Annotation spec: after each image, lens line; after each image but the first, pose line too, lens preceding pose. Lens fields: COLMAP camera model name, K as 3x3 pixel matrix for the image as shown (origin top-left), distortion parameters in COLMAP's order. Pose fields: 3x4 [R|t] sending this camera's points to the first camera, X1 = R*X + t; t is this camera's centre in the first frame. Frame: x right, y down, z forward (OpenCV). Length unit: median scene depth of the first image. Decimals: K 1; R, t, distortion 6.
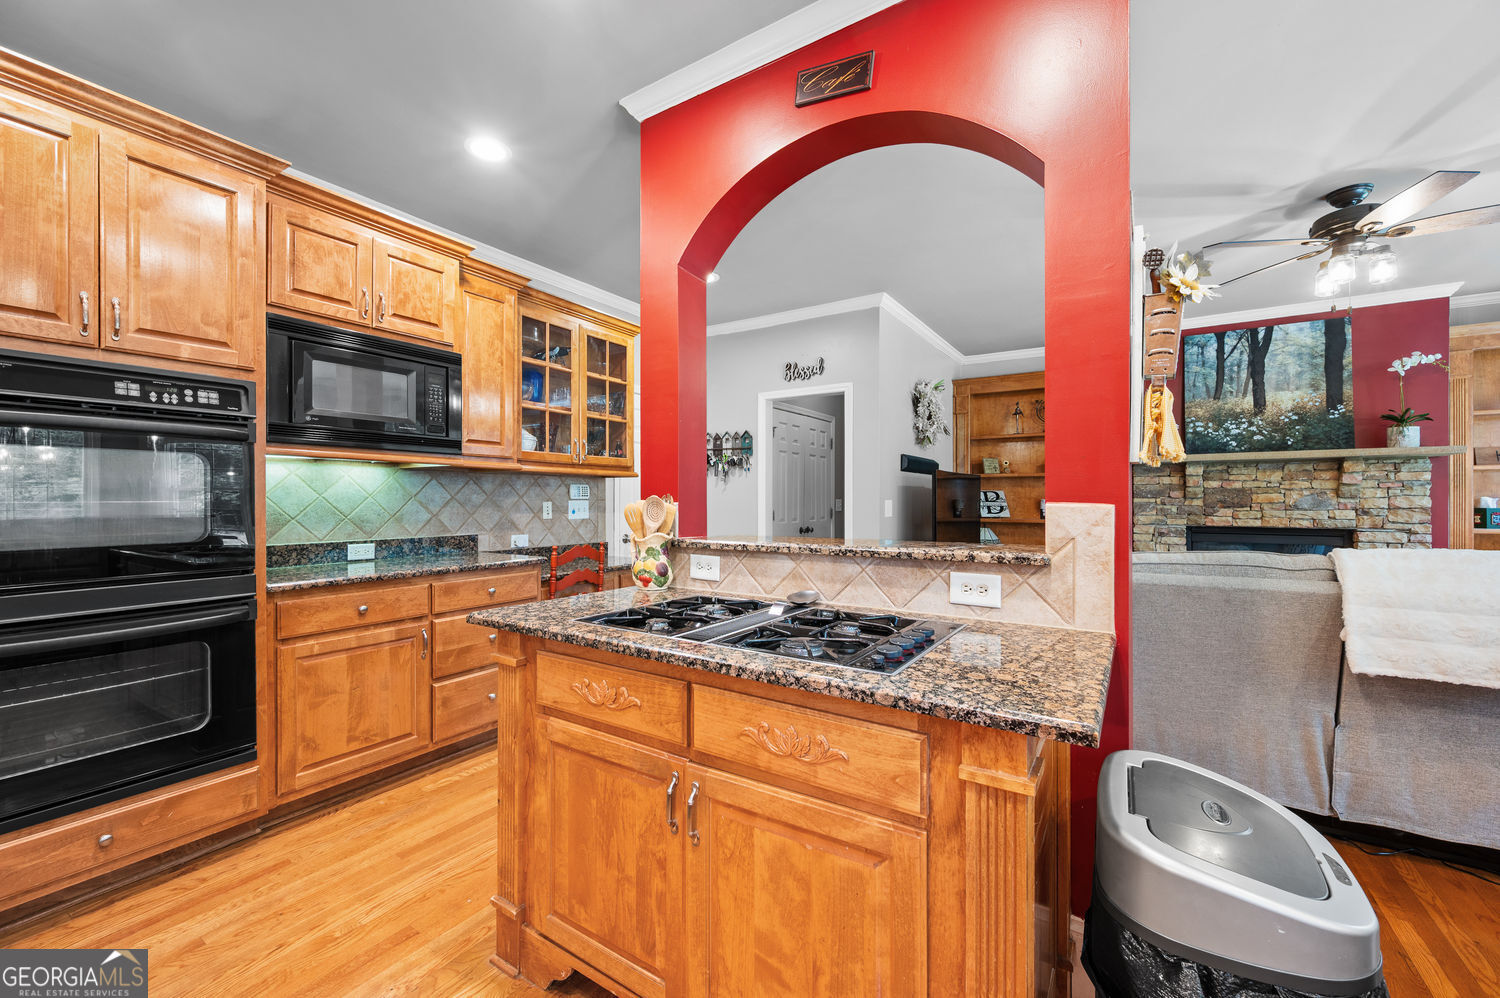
lens RADIAL K [[593.3, 0, 750.0], [0, 593.3, 499.0], [0, 0, 1]] dist [-0.000936, -0.000116]
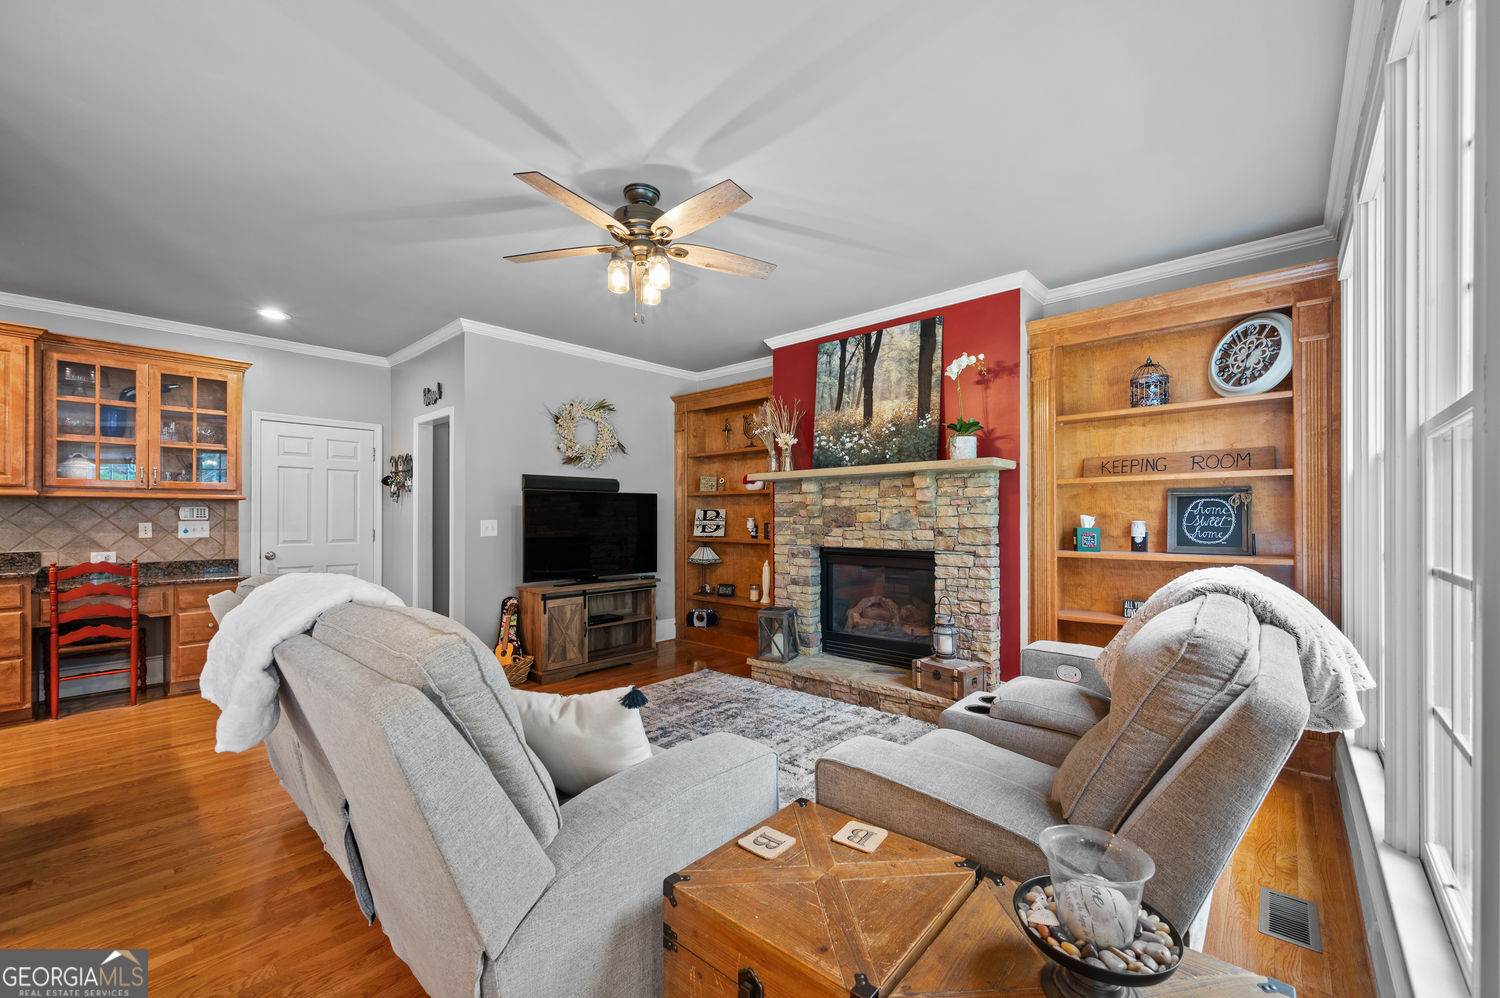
lens RADIAL K [[588.7, 0, 751.7], [0, 588.7, 515.7], [0, 0, 1]] dist [-0.000274, 0.000348]
pose [[0.987782, -0.003444, -0.155807, 0.861440], [0.003486, 0.999994, -0.000006, -0.003968], [0.155806, -0.000537, 0.987788, 0.068703]]
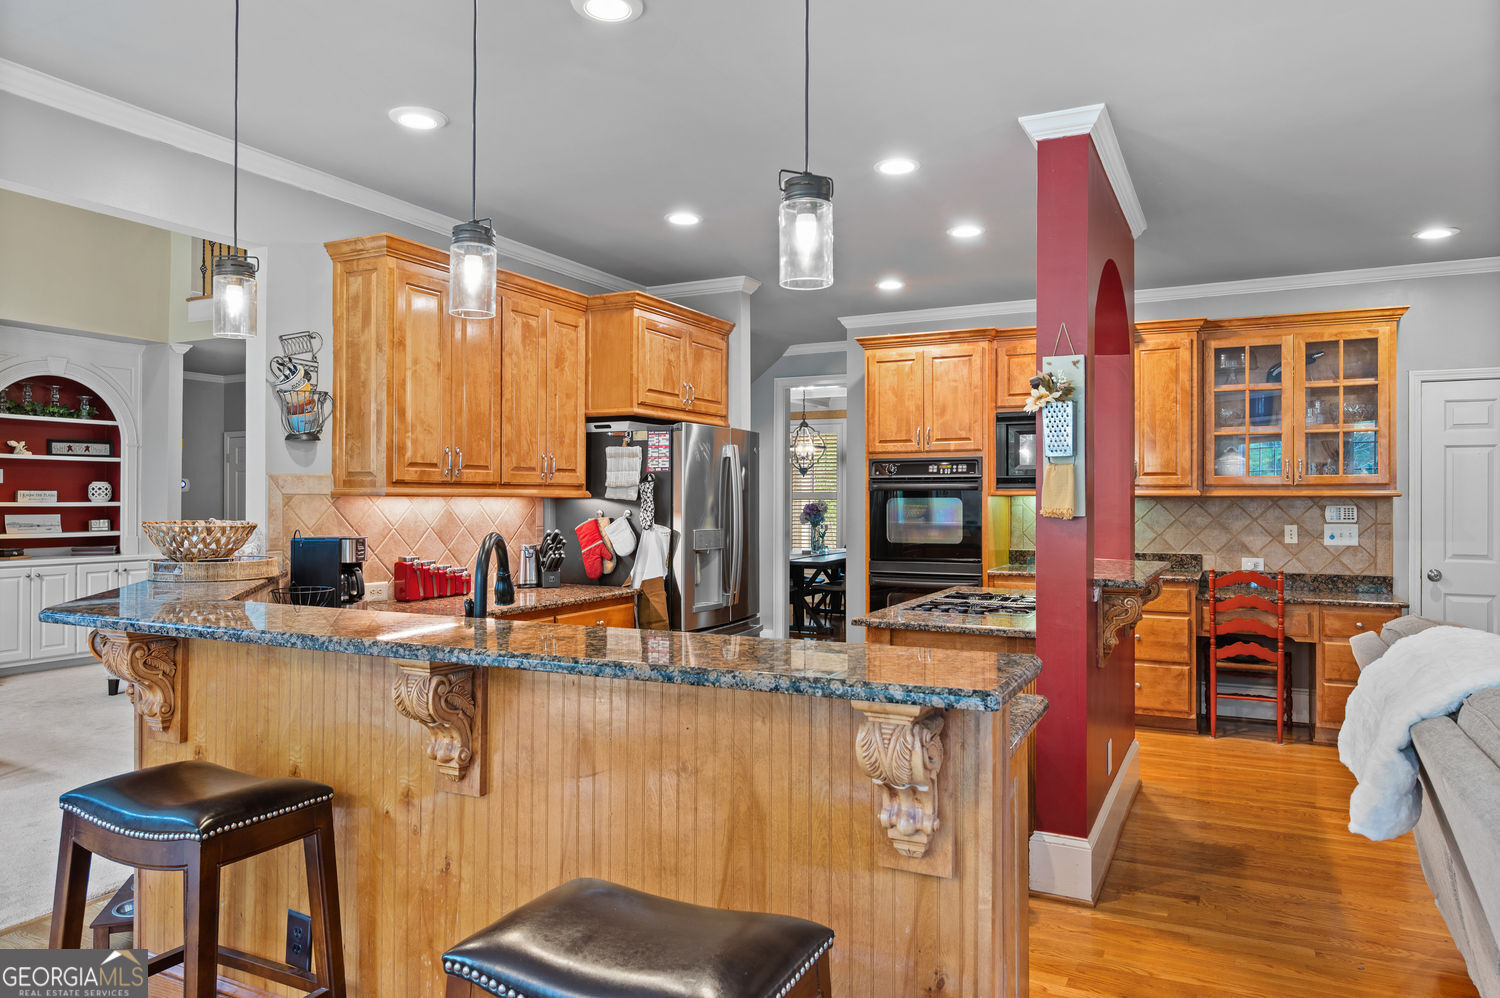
lens RADIAL K [[967.8, 0, 754.4], [0, 967.8, 490.2], [0, 0, 1]] dist [-0.002308, 0.001912]
pose [[0.104851, -0.005562, -0.994472, 0.958824], [0.002437, 0.999983, -0.005335, -0.039027], [0.994485, -0.001864, 0.104863, 0.005366]]
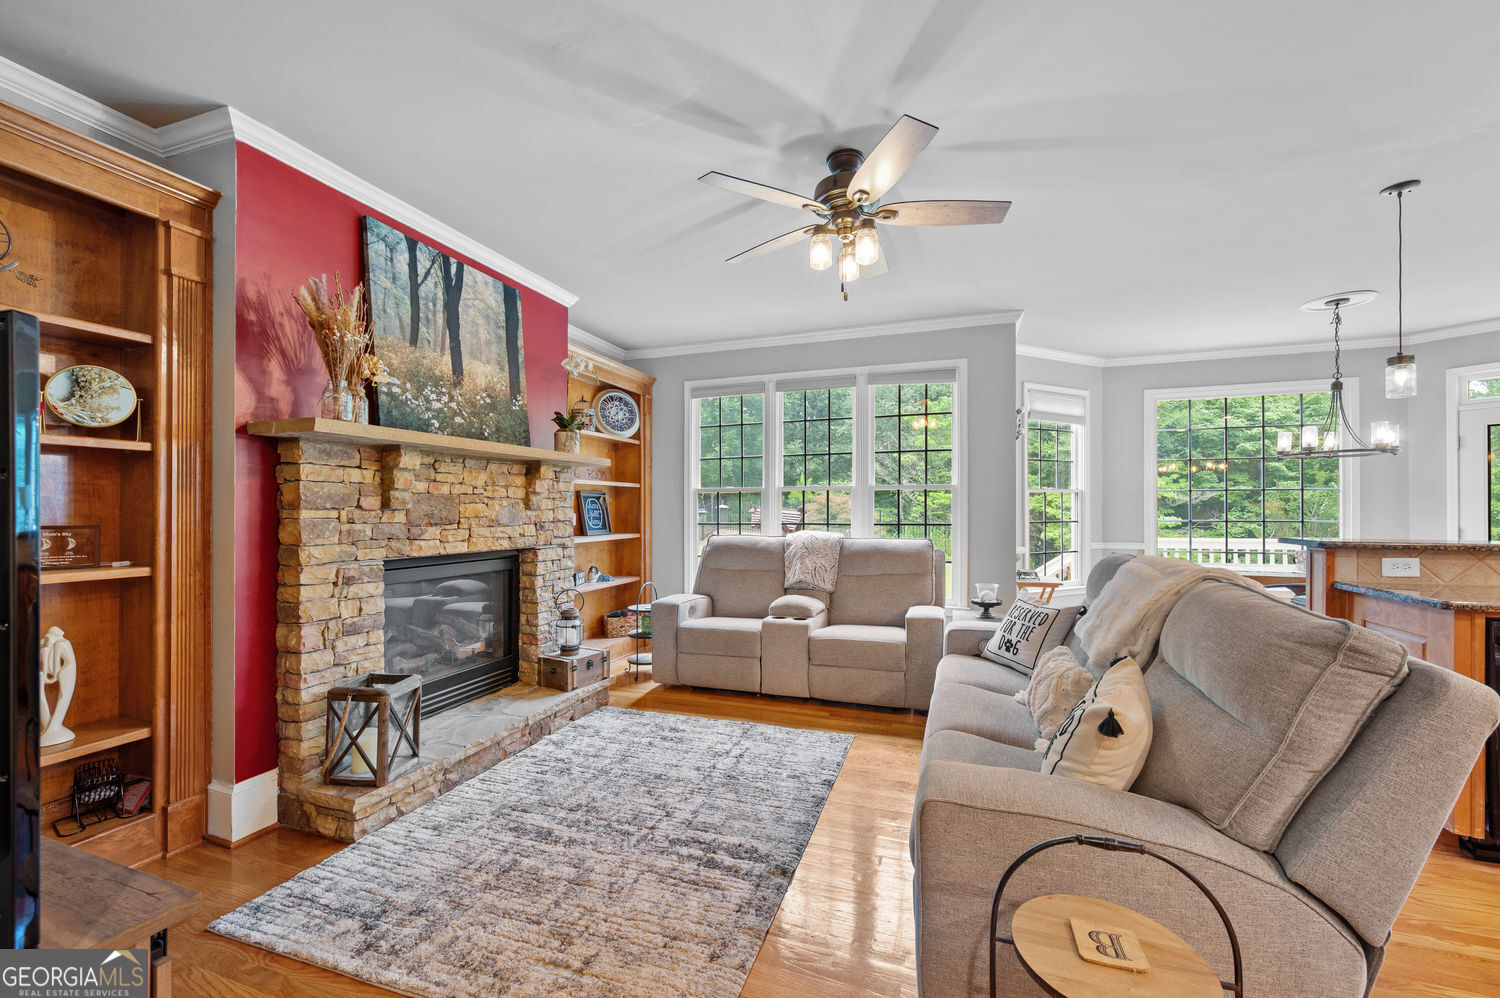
lens RADIAL K [[596.4, 0, 758.6], [0, 596.4, 508.2], [0, 0, 1]] dist [-0.000141, -0.000022]
pose [[-0.235565, 0.002372, 0.971856, 0.123916], [-0.001621, 0.999995, -0.002834, -0.002243], [-0.971857, -0.002243, -0.235559, 0.864874]]
